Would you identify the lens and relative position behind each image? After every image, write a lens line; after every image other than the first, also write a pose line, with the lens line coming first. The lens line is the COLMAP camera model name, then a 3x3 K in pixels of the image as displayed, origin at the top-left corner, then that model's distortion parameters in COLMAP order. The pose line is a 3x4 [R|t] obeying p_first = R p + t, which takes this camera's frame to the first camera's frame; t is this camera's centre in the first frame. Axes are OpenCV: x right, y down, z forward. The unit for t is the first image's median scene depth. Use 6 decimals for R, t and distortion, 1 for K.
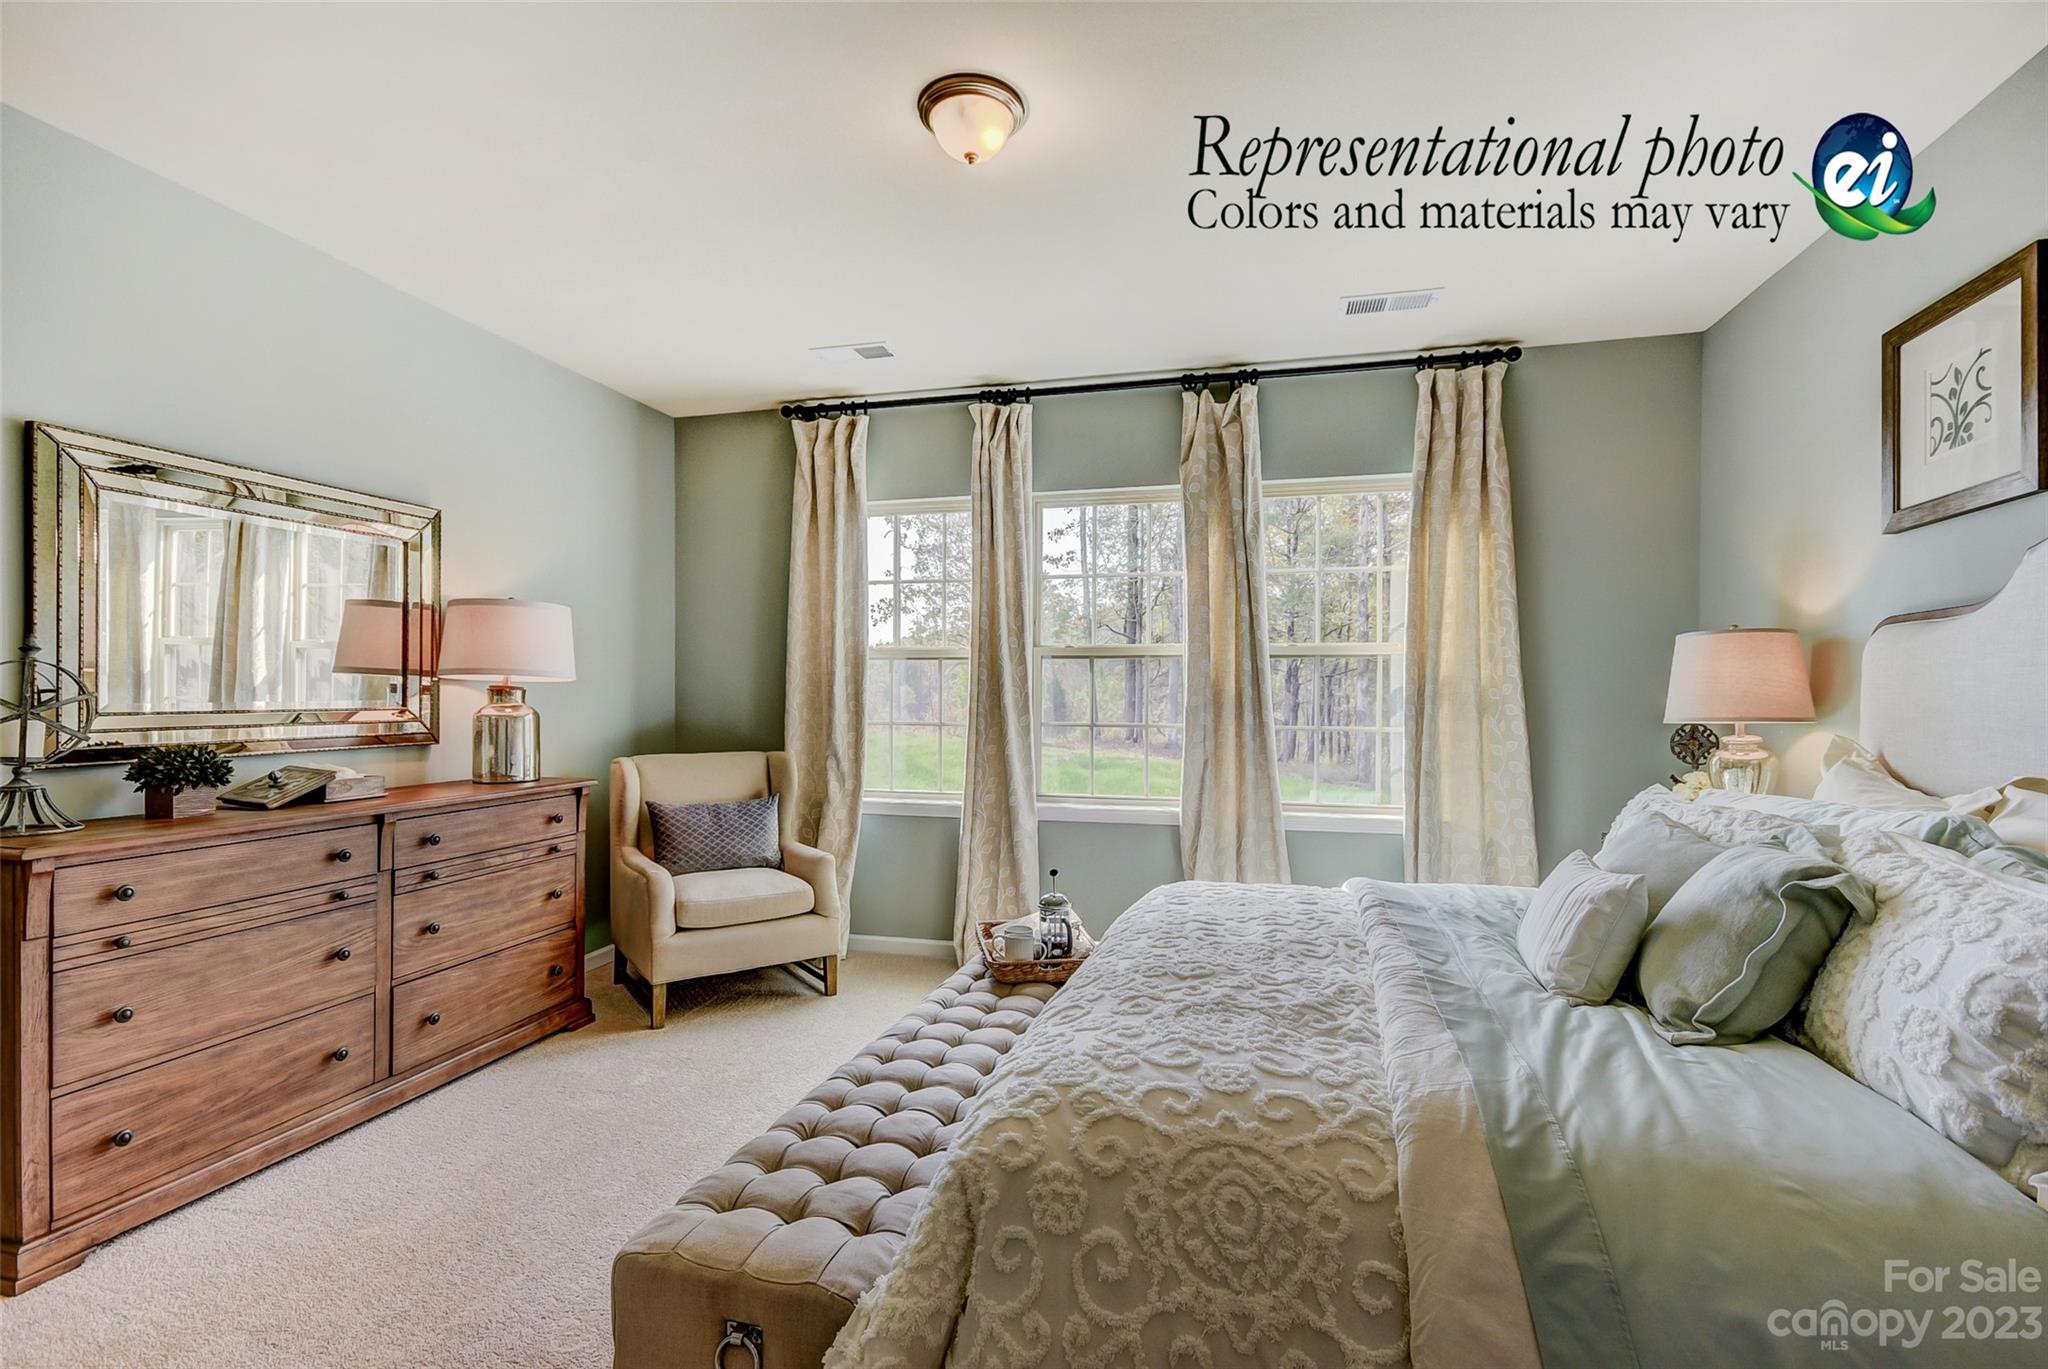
lens RADIAL K [[947.0, 0, 1027.9], [0, 947.0, 692.5], [0, 0, 1]] dist [0.015371, 0.002059]
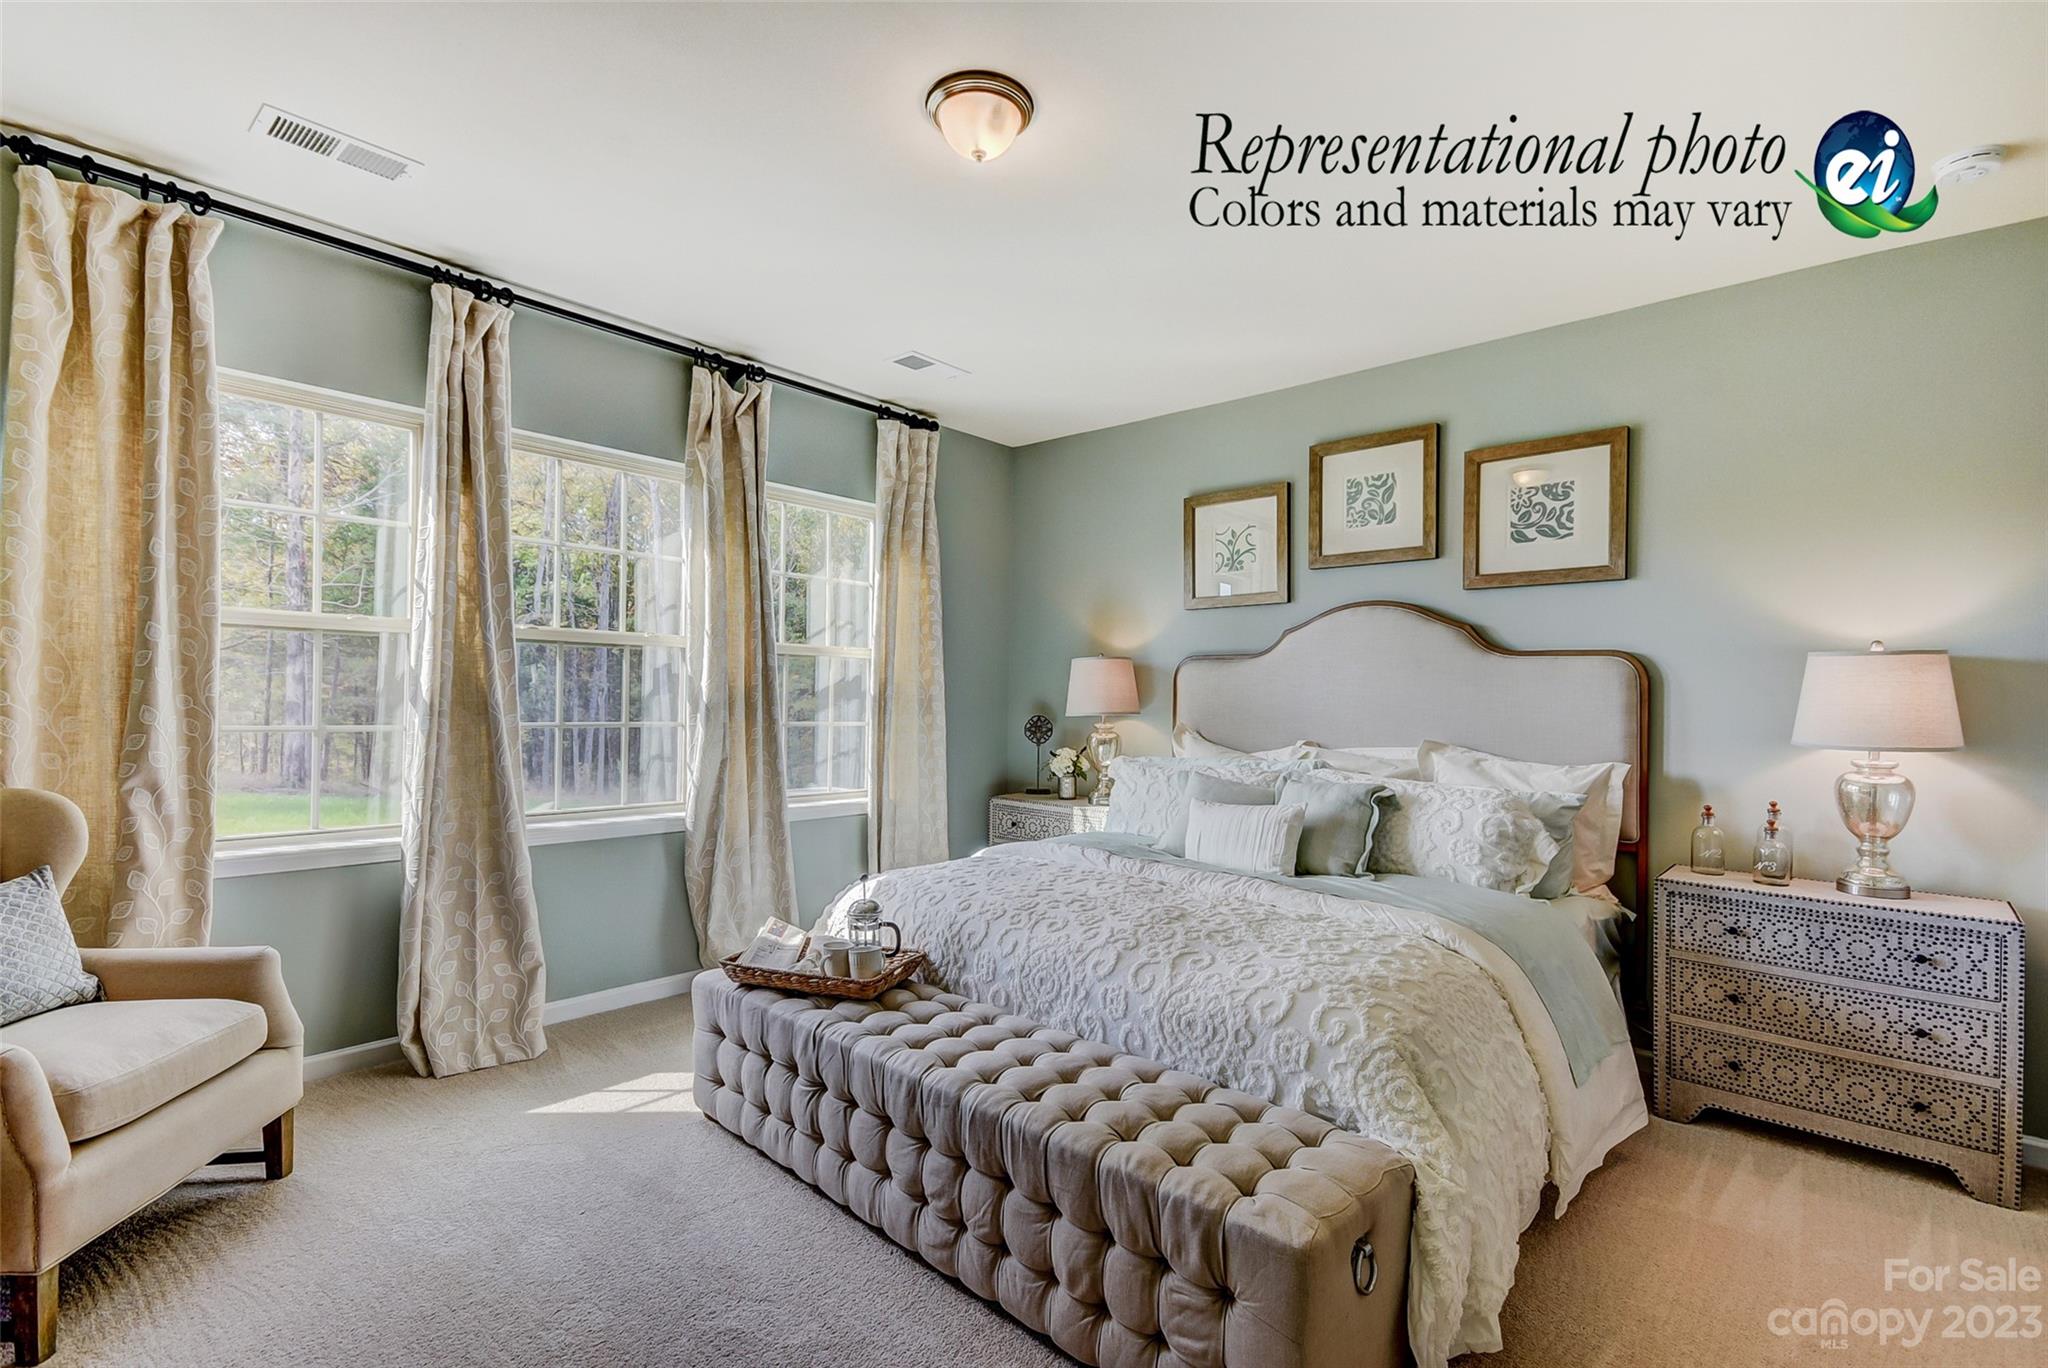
lens RADIAL K [[947.0, 0, 1031.8], [0, 947.0, 689.9], [0, 0, 1]] dist [0.015371, 0.002059]
pose [[0.460929, 0.012828, 0.887344, -0.540068], [-0.020606, 0.999781, -0.003750, -0.001963], [-0.887198, -0.016556, 0.461092, 0.289857]]
